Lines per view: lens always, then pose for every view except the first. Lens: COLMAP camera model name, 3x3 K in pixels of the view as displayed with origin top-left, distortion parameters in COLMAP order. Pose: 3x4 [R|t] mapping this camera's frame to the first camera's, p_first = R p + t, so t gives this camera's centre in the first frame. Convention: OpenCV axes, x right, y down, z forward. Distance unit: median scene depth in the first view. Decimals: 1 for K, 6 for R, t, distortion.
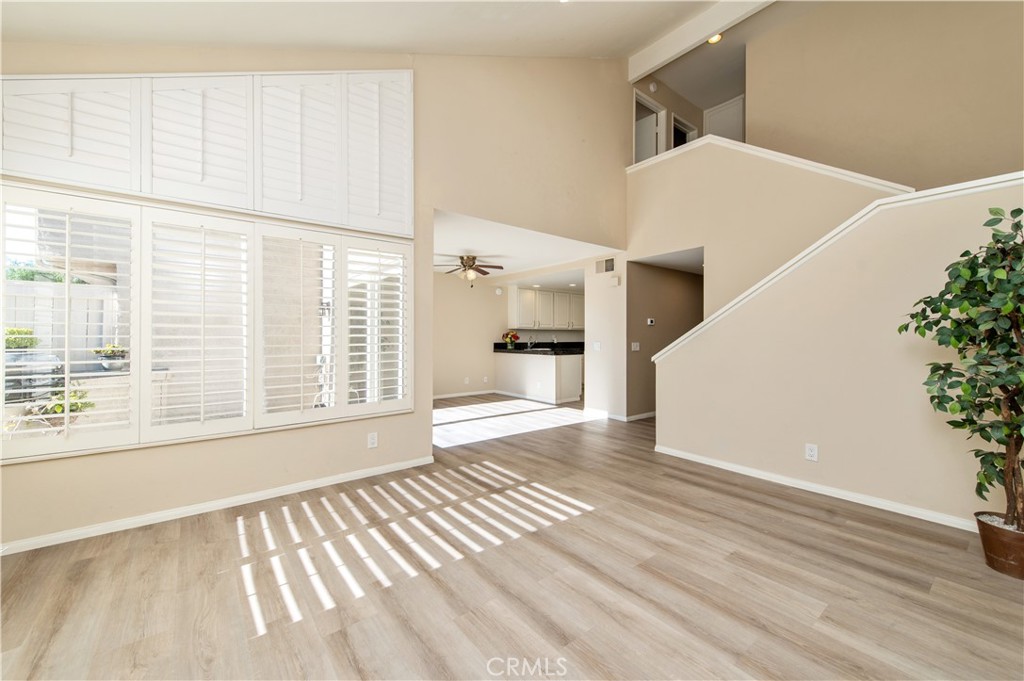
lens RADIAL K [[401.7, 0, 510.4], [0, 401.7, 336.7], [0, 0, 1]] dist [0.016454, -0.002916]
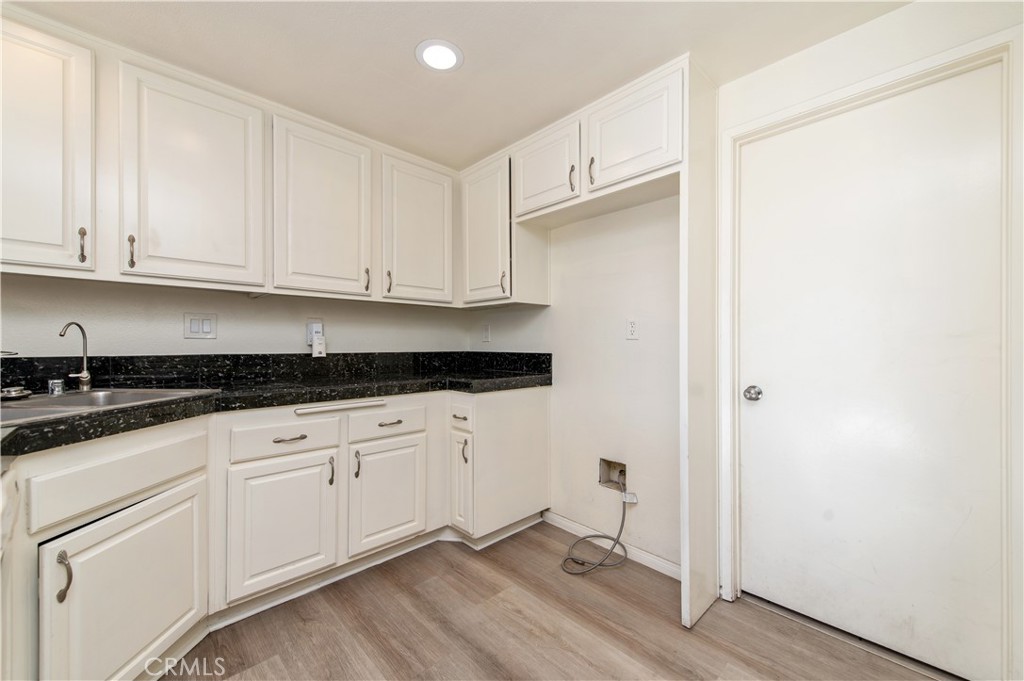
lens RADIAL K [[401.7, 0, 515.1], [0, 401.7, 345.4], [0, 0, 1]] dist [0.016454, -0.002916]
pose [[0.995401, -0.000520, 0.095790, 0.665239], [0.000322, 0.999998, 0.002077, 0.028290], [-0.095791, -0.002037, 0.995399, 2.422151]]
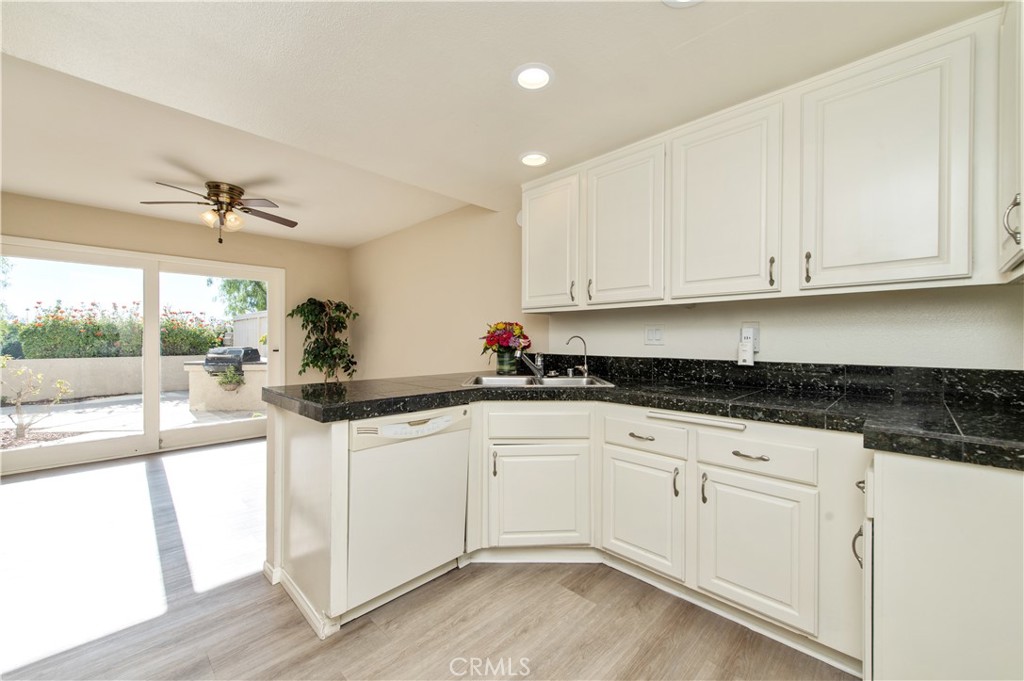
lens RADIAL K [[401.7, 0, 511.6], [0, 401.7, 342.3], [0, 0, 1]] dist [0.016454, -0.002916]
pose [[0.123062, 0.004107, -0.992390, 1.013991], [-0.002801, 0.999989, 0.003791, 0.010280], [0.992395, 0.002313, 0.123072, 2.744527]]
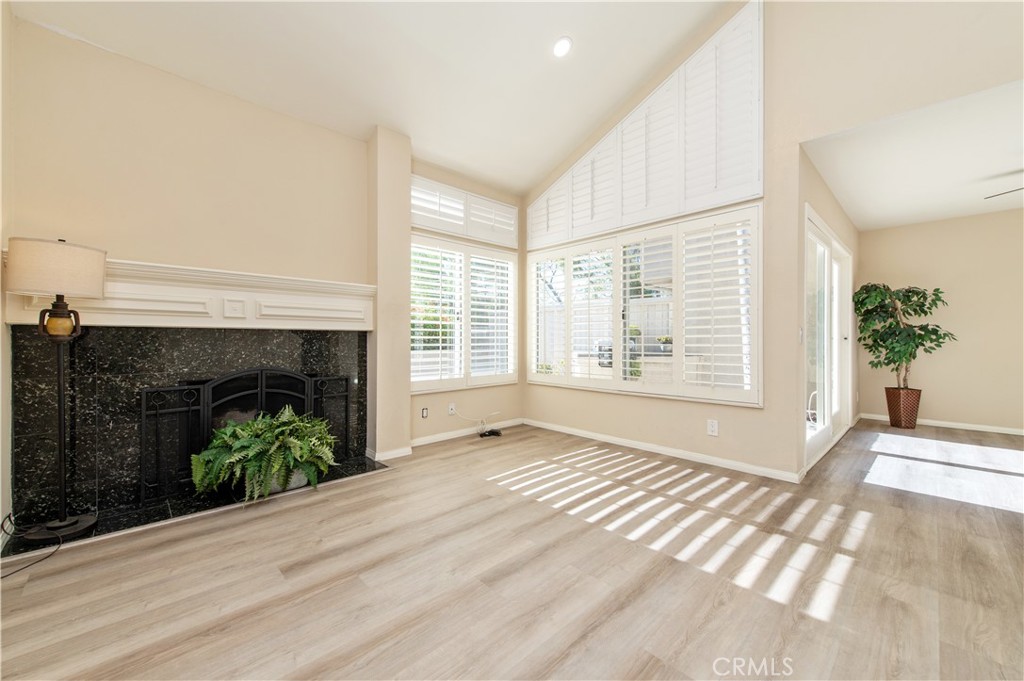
lens RADIAL K [[401.7, 0, 517.1], [0, 401.7, 335.7], [0, 0, 1]] dist [0.016454, -0.002916]
pose [[0.108579, -0.006583, -0.994066, 0.653903], [-0.003264, 0.999970, -0.006979, 0.058000], [0.994083, 0.004002, 0.108554, 0.517571]]
